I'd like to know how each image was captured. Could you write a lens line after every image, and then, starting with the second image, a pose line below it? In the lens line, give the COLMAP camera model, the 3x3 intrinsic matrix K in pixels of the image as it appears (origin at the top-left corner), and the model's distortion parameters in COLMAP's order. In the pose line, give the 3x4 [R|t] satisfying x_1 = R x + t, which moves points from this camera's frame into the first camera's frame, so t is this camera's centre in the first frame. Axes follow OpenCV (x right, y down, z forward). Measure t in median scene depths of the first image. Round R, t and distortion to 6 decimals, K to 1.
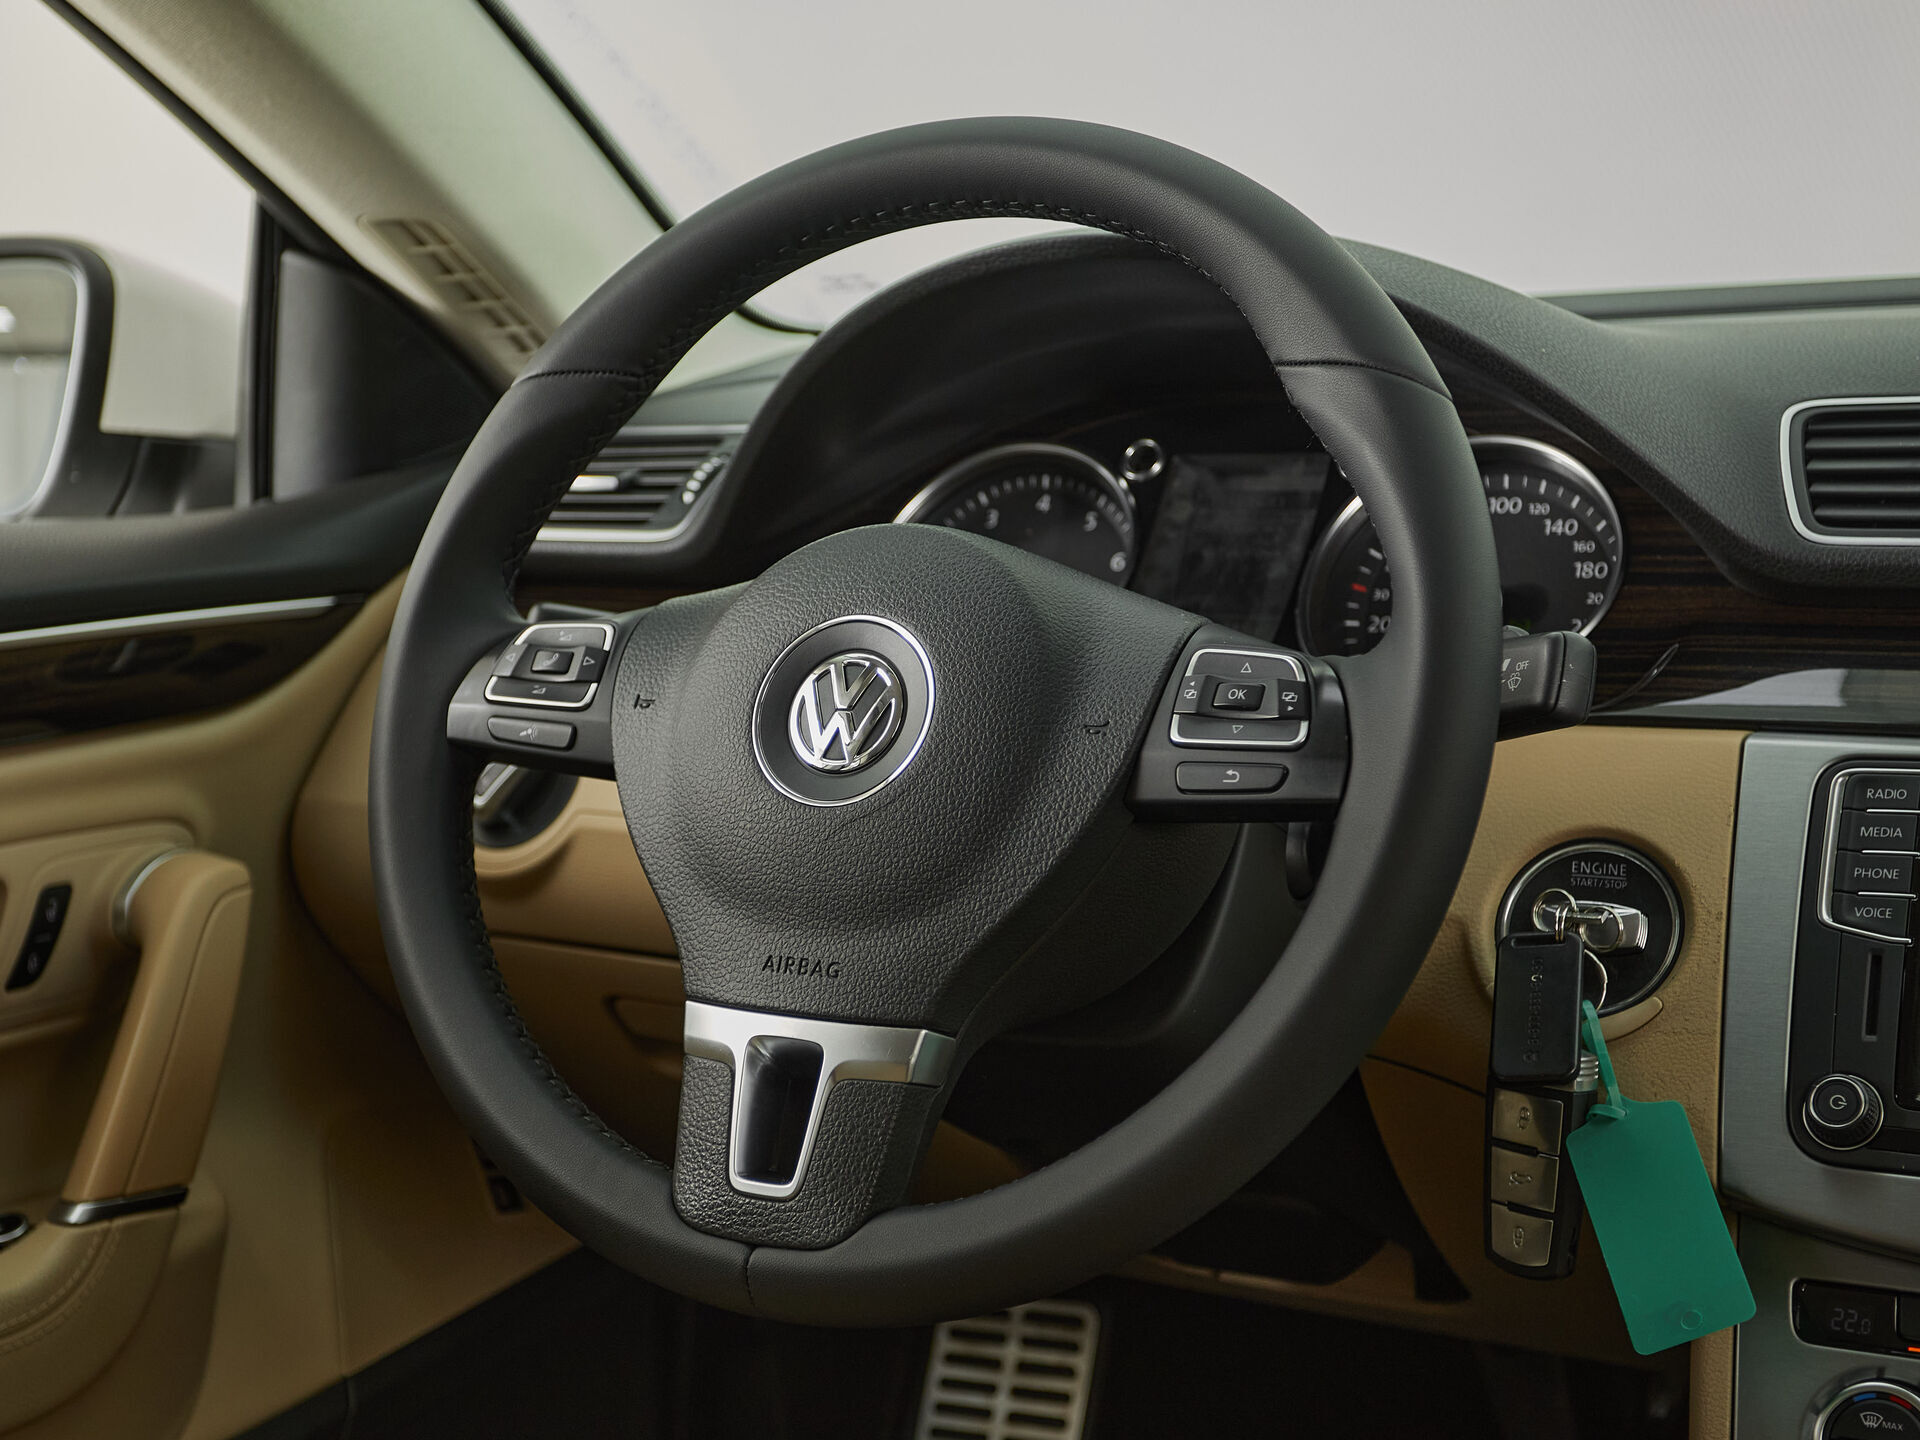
lens RADIAL K [[2936.5, 0, 807.9], [0, 2936.5, 753.9], [0, 0, 1]] dist [0.013896, 0.010314]
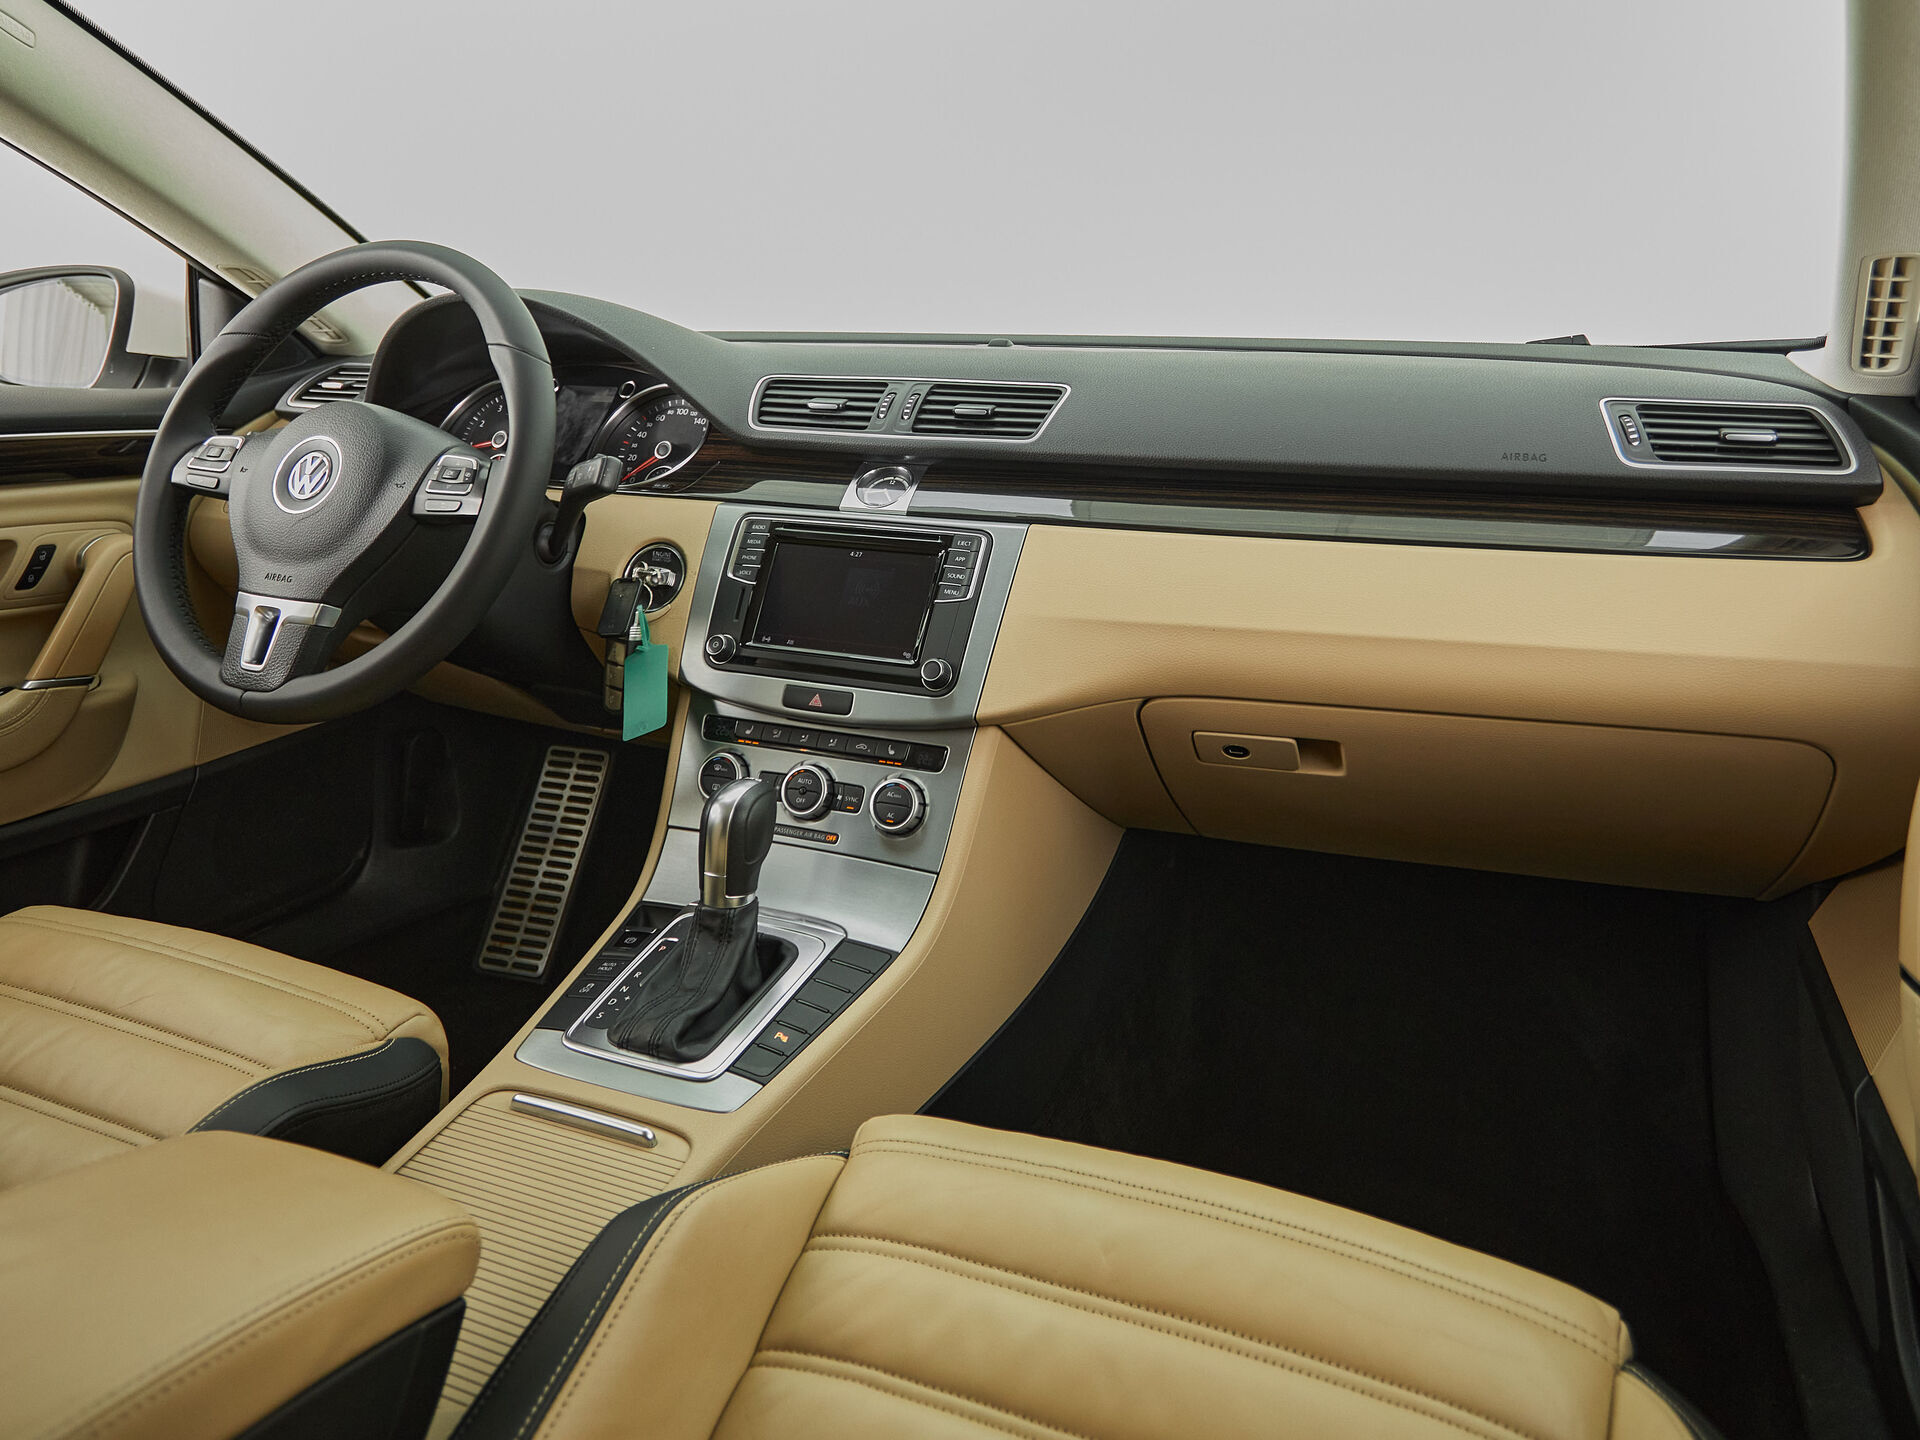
lens RADIAL K [[1349.2, 0, 1001.2], [0, 1349.2, 530.1], [0, 0, 1]] dist [-0.004405, 0.000624]
pose [[0.987425, 0.038500, 0.153326, 0.403394], [-0.036799, 0.999226, -0.013918, 0.025291], [-0.153743, 0.008101, 0.988078, -0.196102]]
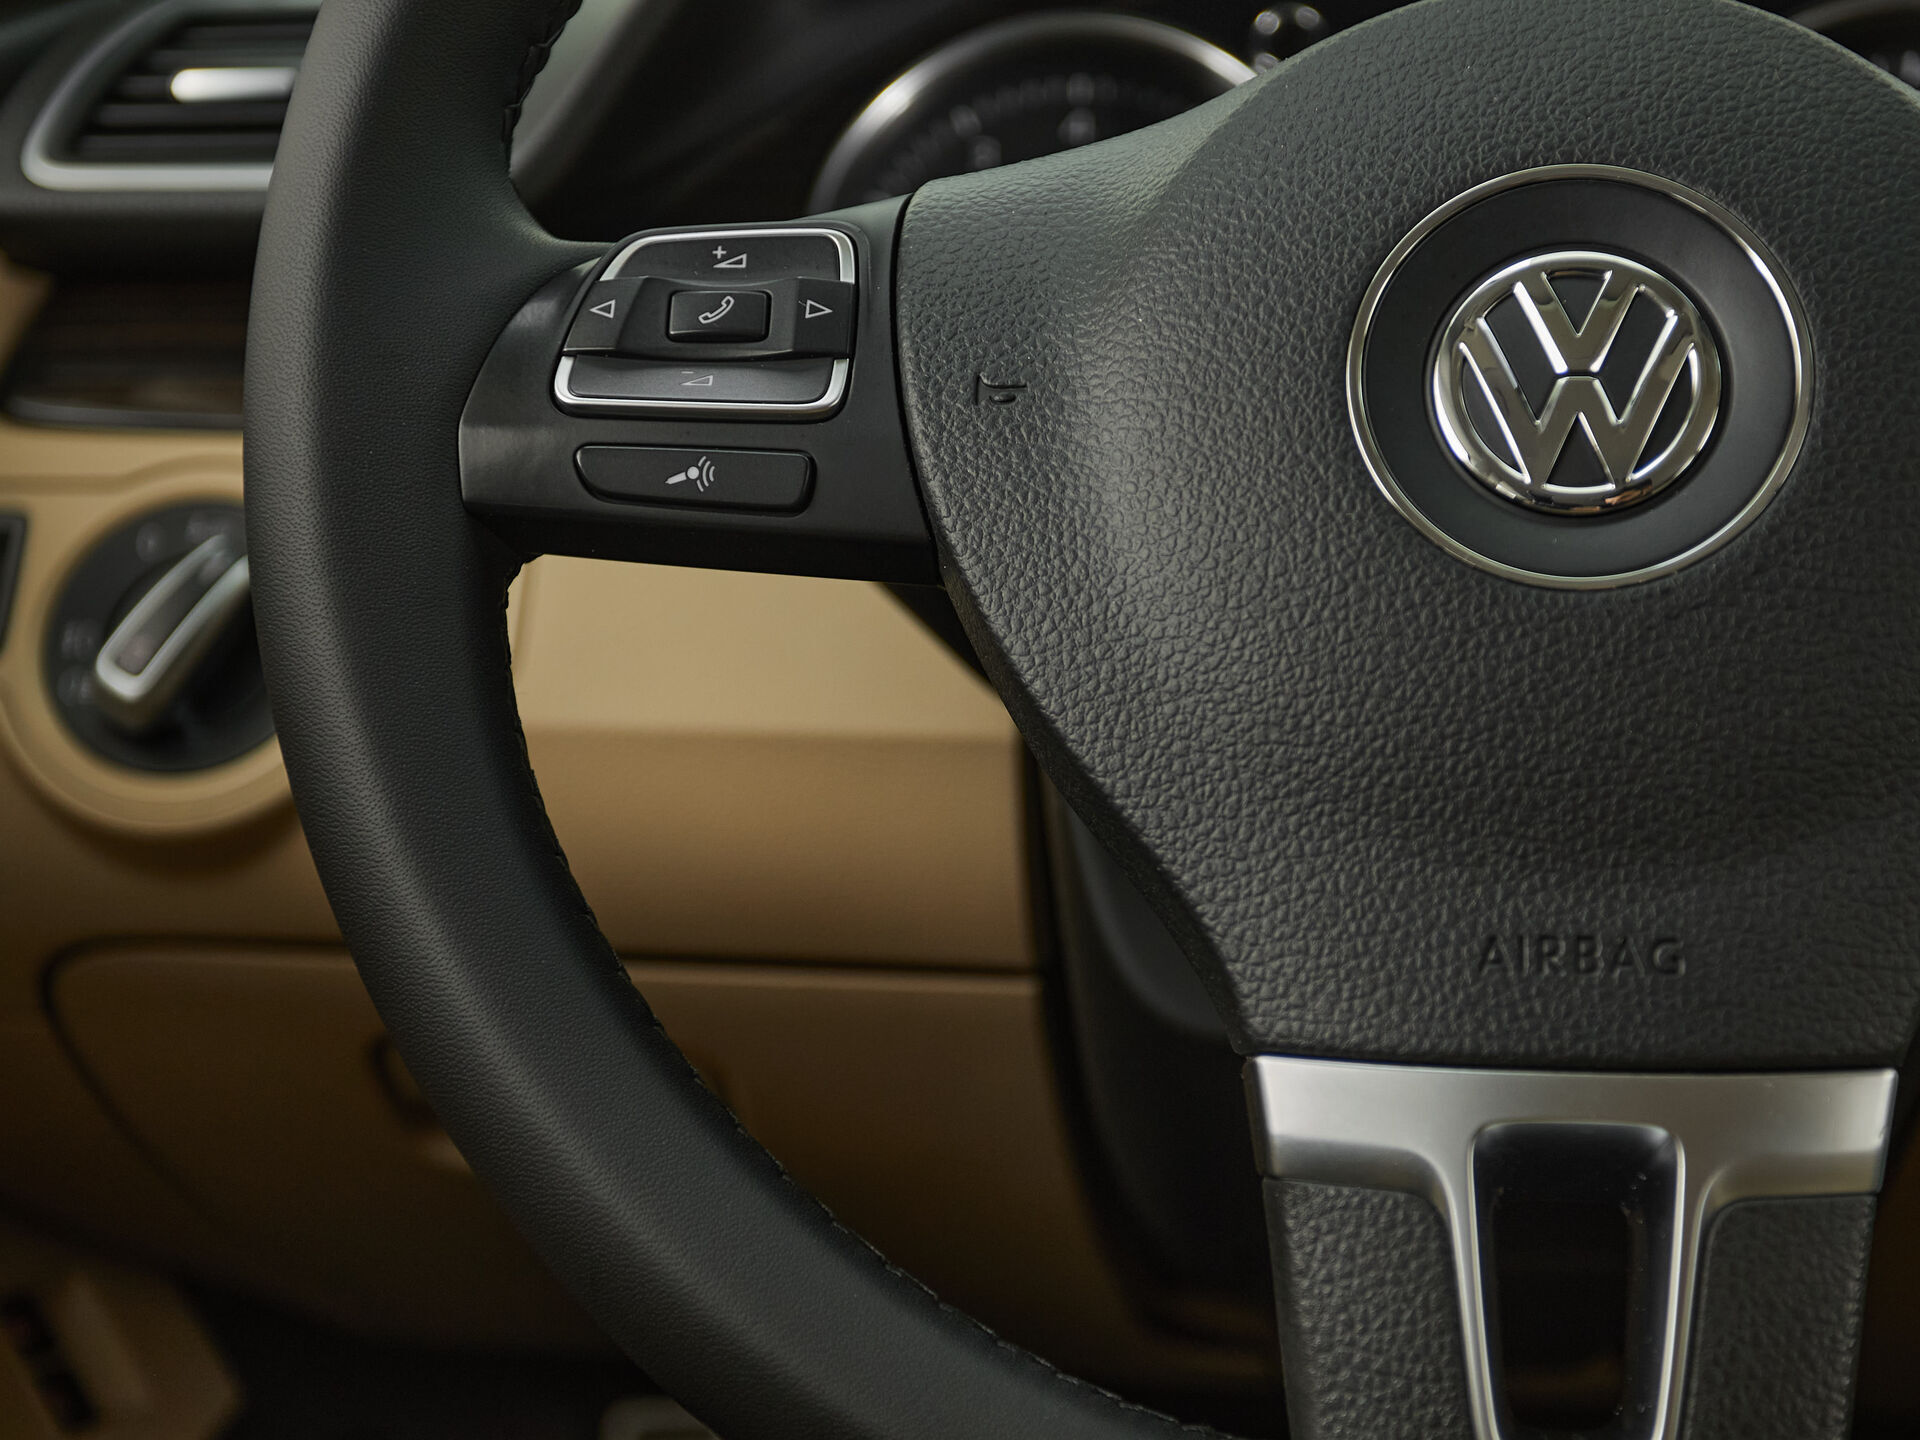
lens RADIAL K [[2956.9, 0, 1022.6], [0, 2956.9, 892.5], [0, 0, 1]] dist [0.002062, 0.129664]
pose [[0.902761, -0.082763, 0.422105, -0.253958], [0.050997, 0.994987, 0.086019, 0.019874], [-0.427108, -0.056129, 0.902457, 0.612873]]
